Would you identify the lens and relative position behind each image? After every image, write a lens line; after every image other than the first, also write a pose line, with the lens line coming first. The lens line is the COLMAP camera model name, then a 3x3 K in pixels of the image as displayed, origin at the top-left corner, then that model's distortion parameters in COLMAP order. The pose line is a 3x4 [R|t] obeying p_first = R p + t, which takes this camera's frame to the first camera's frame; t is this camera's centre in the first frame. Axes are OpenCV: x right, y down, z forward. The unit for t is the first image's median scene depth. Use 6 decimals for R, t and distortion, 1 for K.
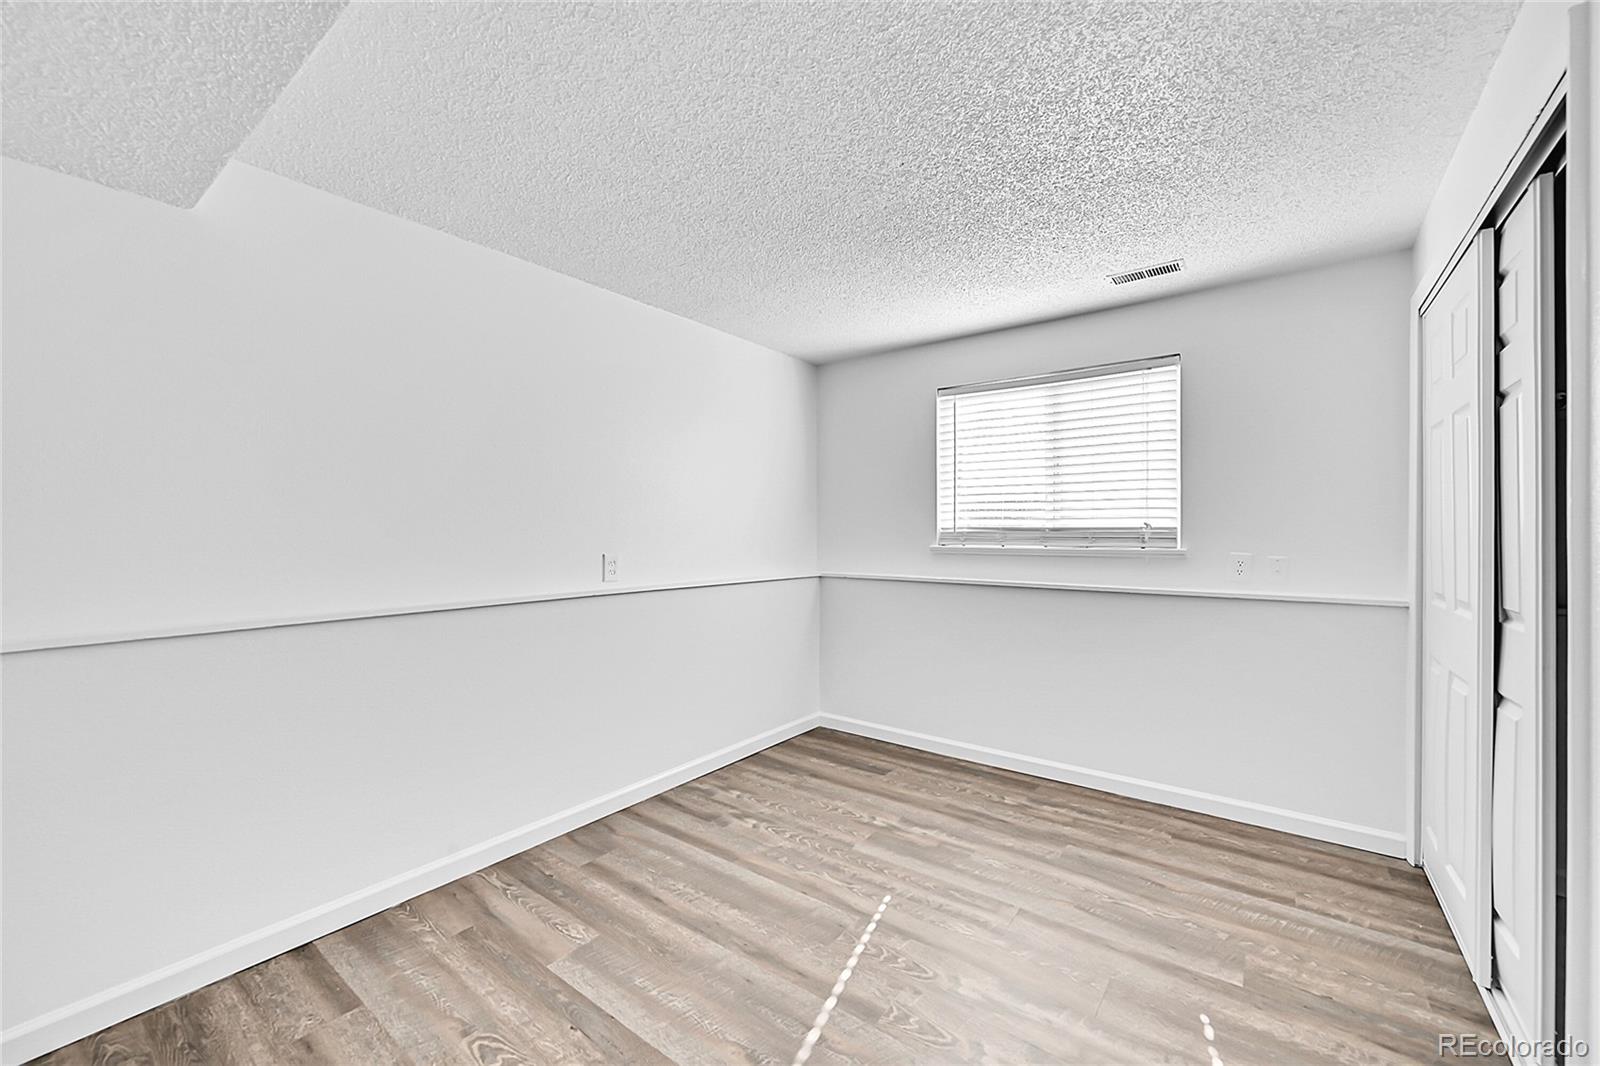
lens RADIAL K [[630.1, 0, 799.0], [0, 630.1, 531.5], [0, 0, 1]] dist [0.000638, 0.000124]
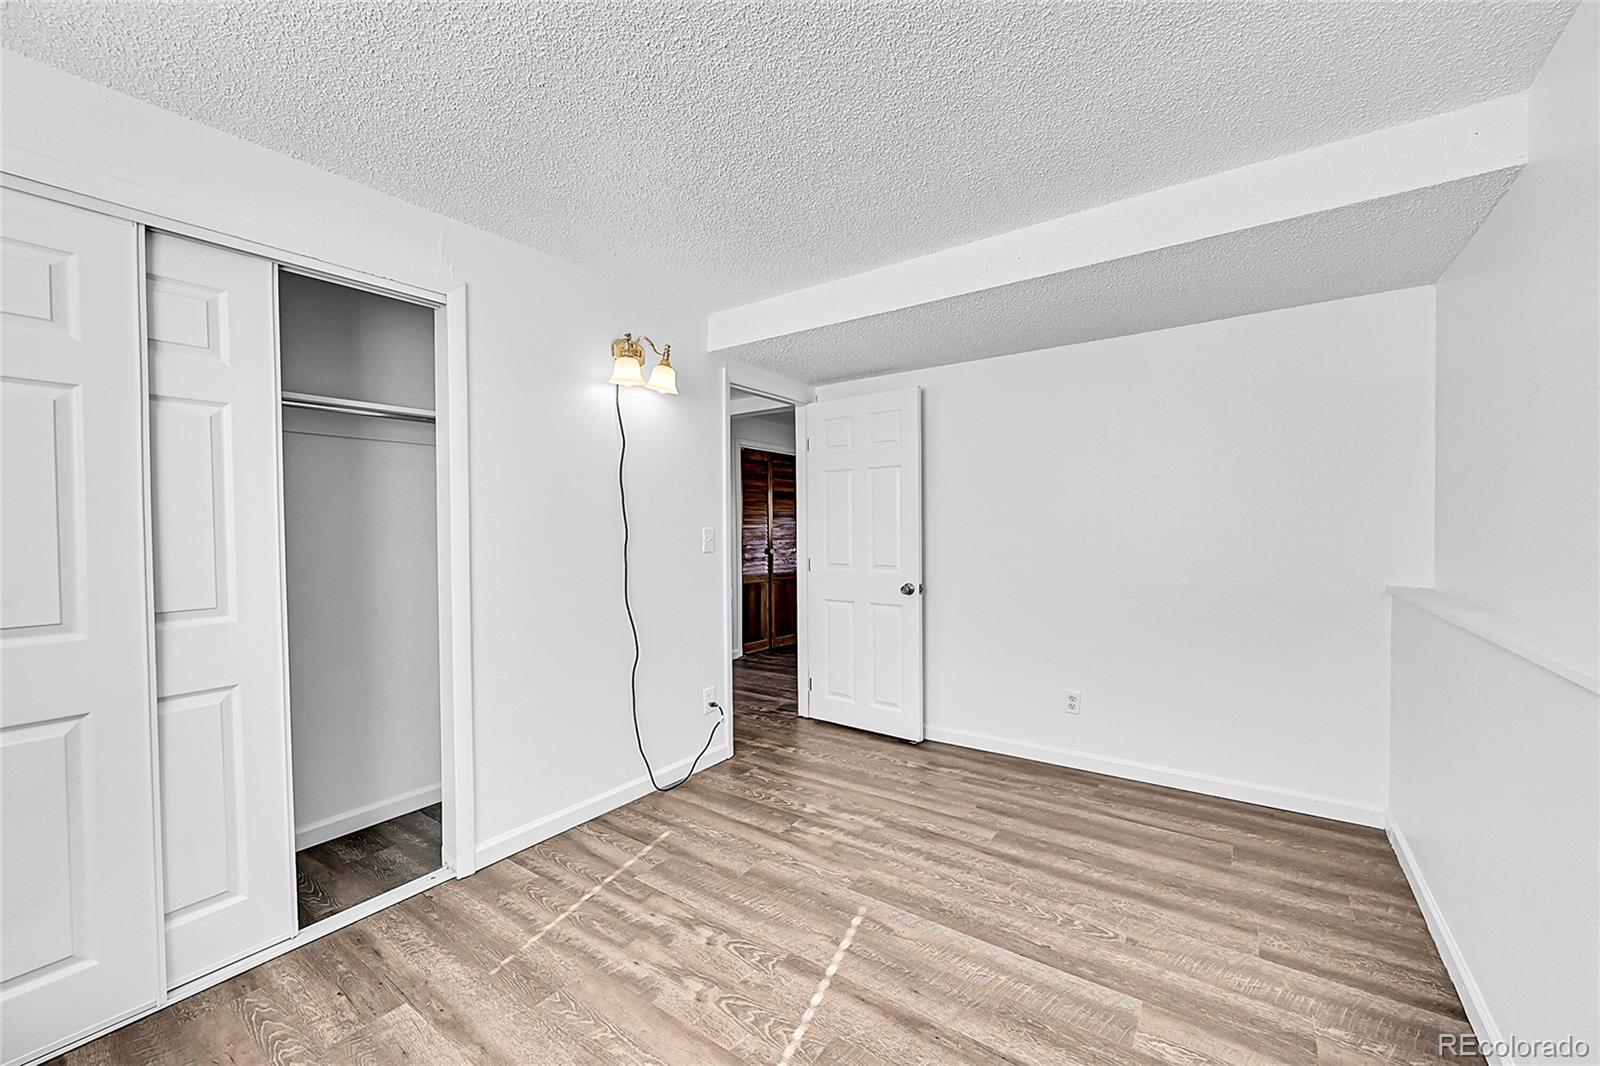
lens RADIAL K [[630.1, 0, 800.1], [0, 630.1, 532.7], [0, 0, 1]] dist [0.000638, 0.000124]
pose [[-0.999423, 0.012774, -0.031466, 0.120586], [0.012251, 0.999785, 0.016736, -0.008107], [0.031673, 0.016340, -0.999365, 1.989129]]
